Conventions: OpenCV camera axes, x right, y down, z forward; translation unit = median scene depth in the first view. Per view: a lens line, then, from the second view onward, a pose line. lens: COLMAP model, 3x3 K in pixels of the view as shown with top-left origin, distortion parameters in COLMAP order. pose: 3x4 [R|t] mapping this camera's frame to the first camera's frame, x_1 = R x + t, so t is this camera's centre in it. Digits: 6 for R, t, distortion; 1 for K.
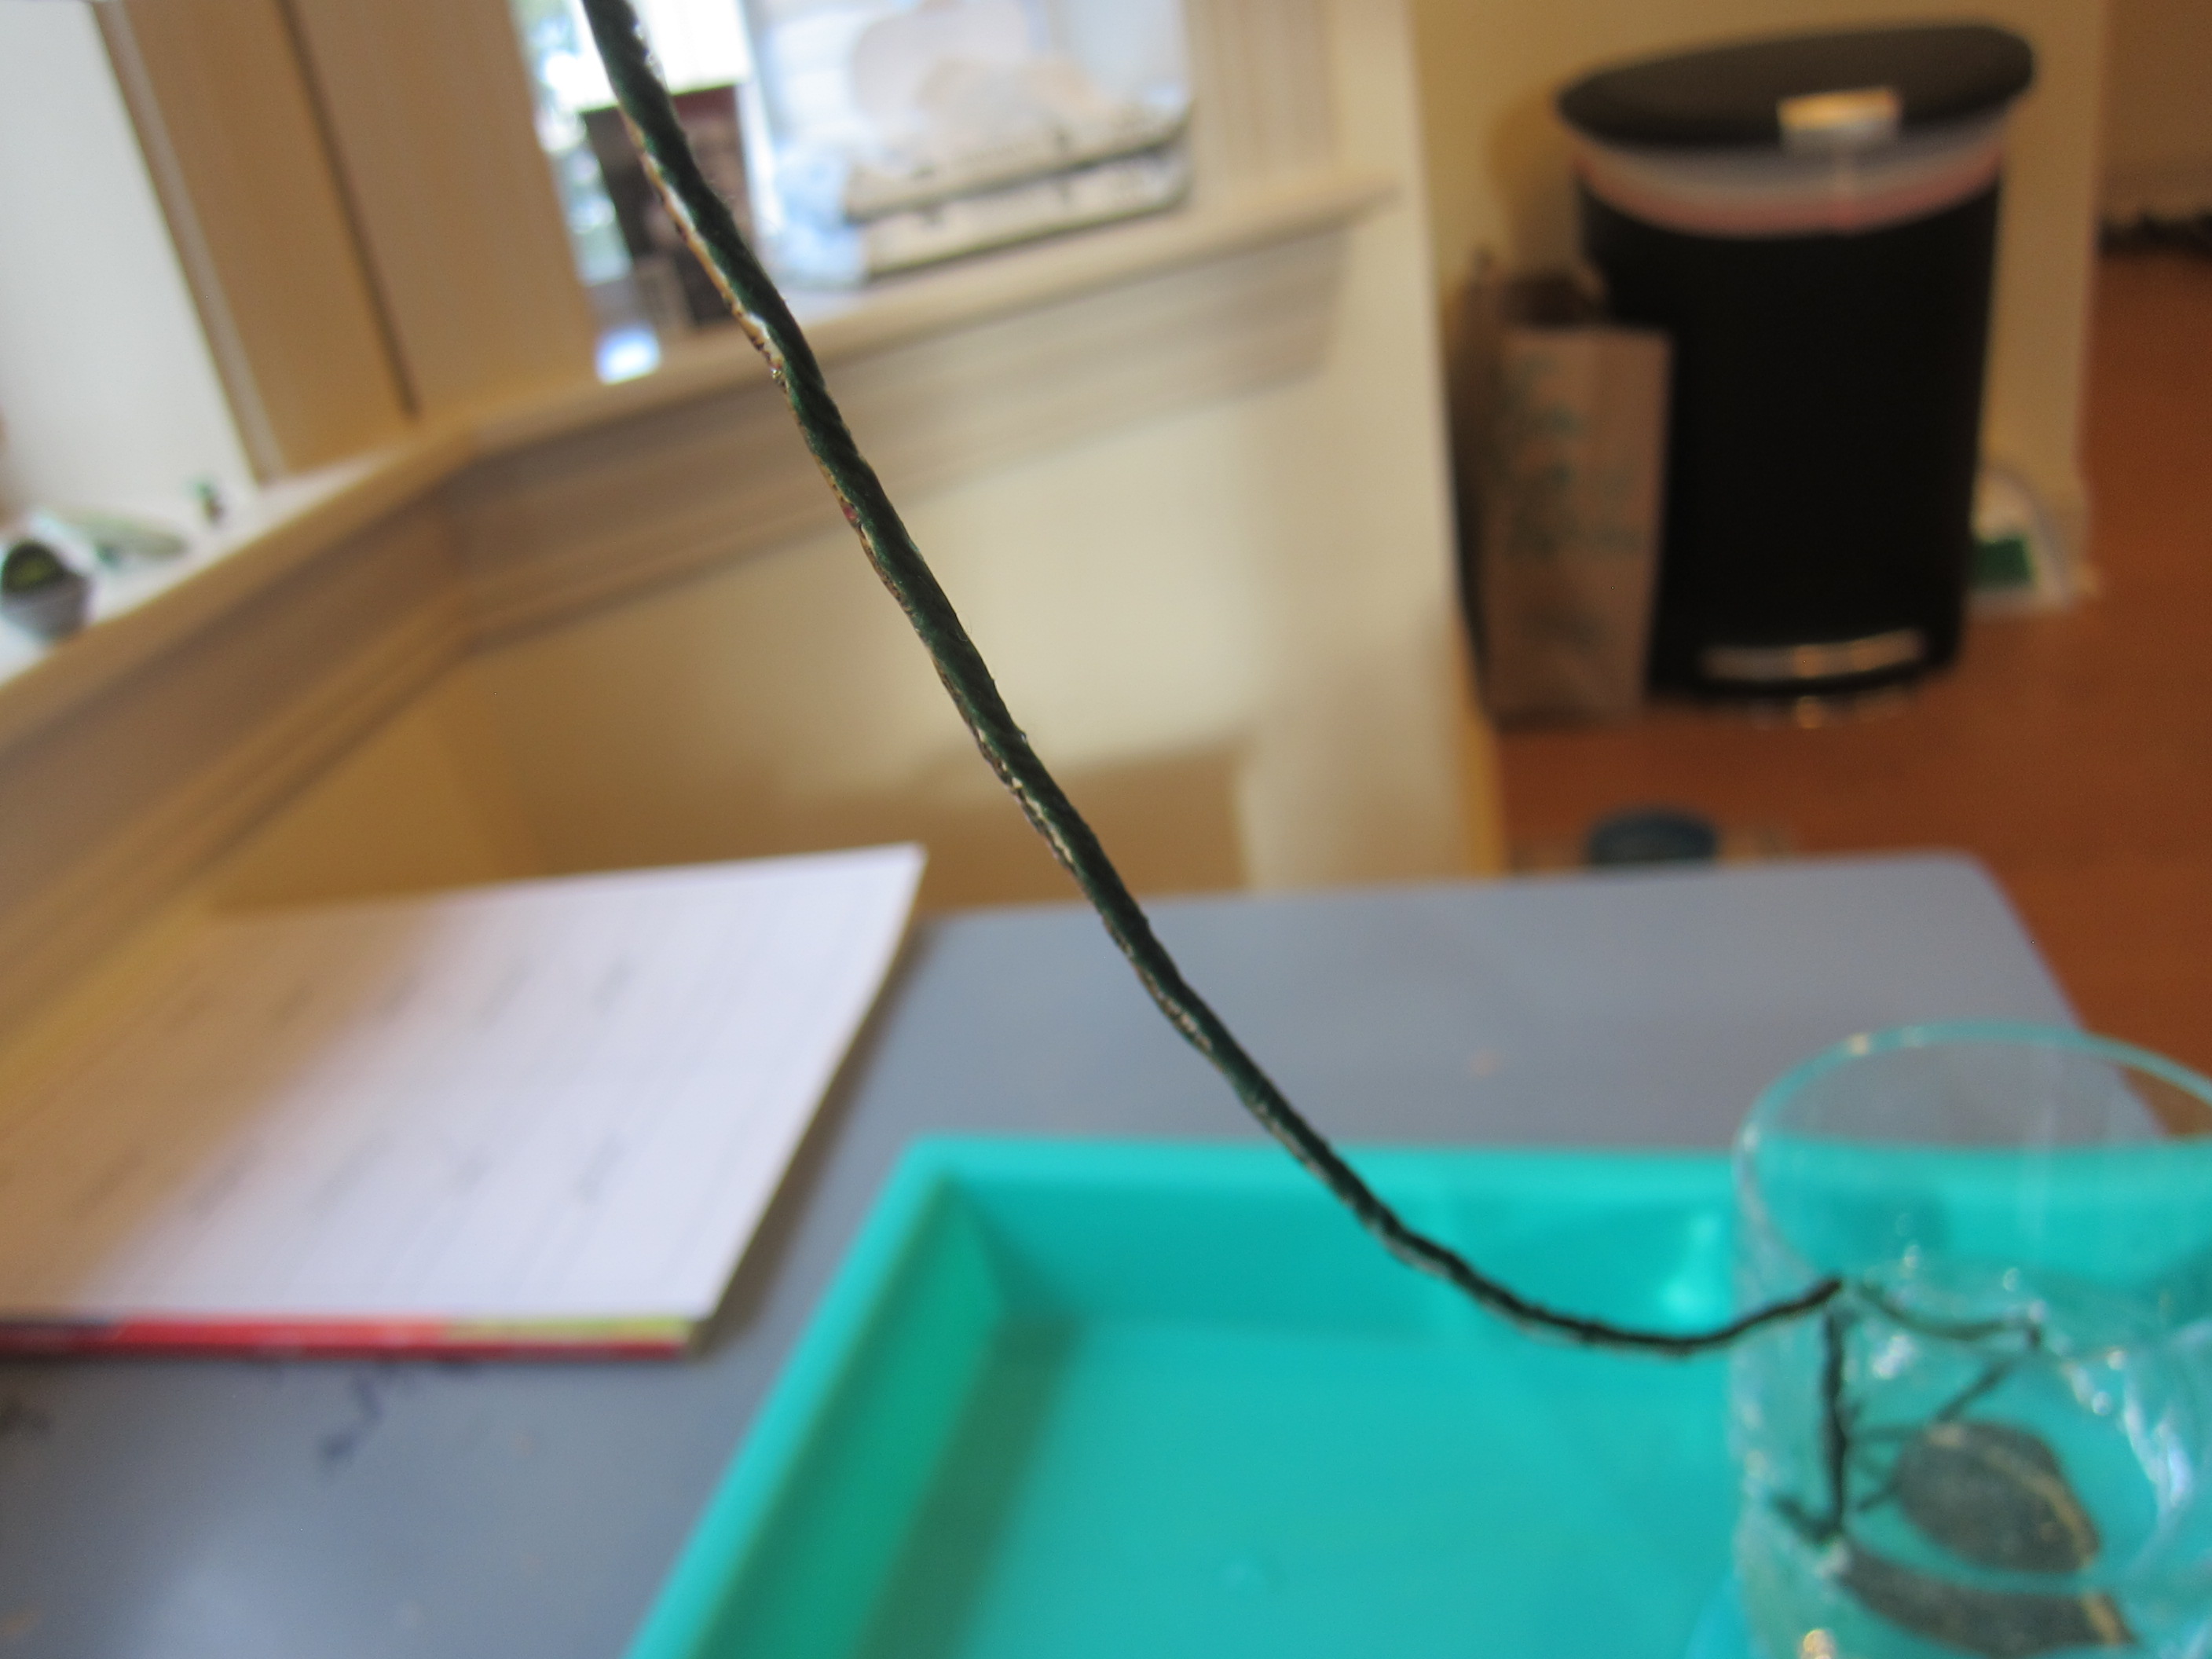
lens RADIAL K [[2114.4, 0, 1106.6], [0, 2114.4, 842.0], [0, 0, 1]] dist [0.026072, 0.025546]
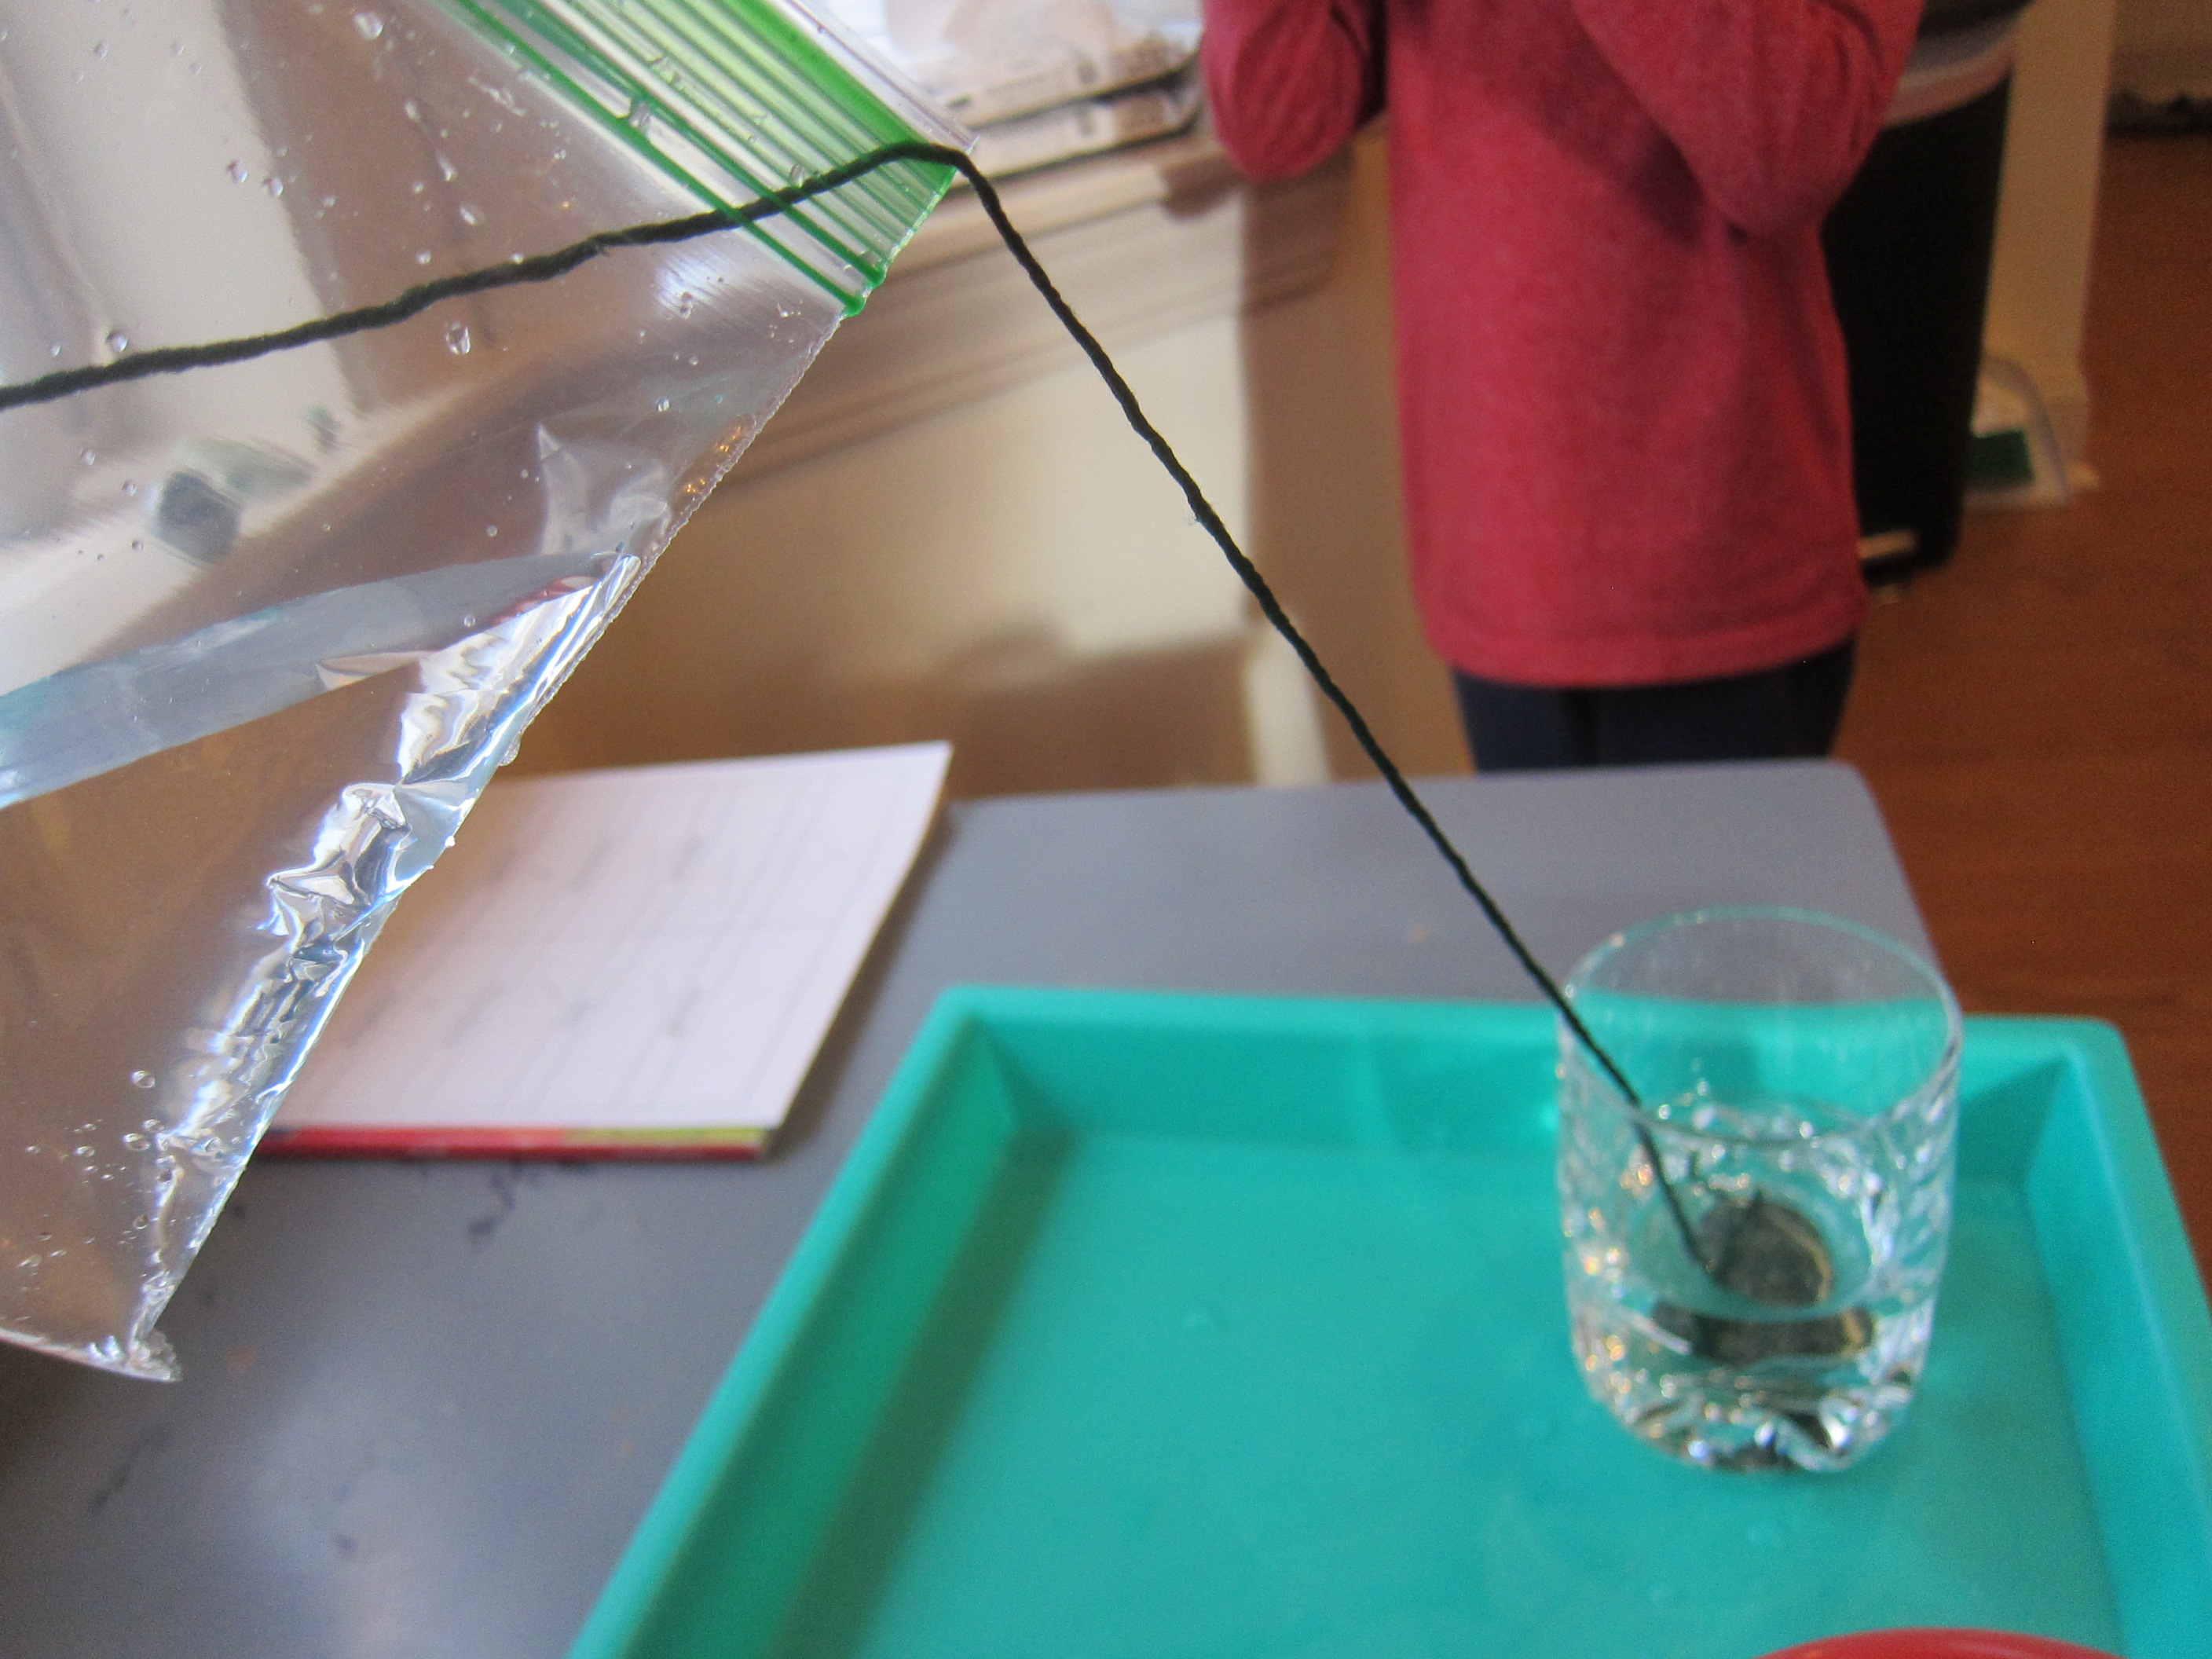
lens RADIAL K [[2114.4, 0, 1094.9], [0, 2114.4, 823.5], [0, 0, 1]] dist [0.026072, 0.025546]
pose [[0.999813, 0.005202, -0.018623, 0.015880], [-0.004323, 0.998888, 0.046953, -0.009115], [0.018847, -0.046864, 0.998723, -0.198111]]
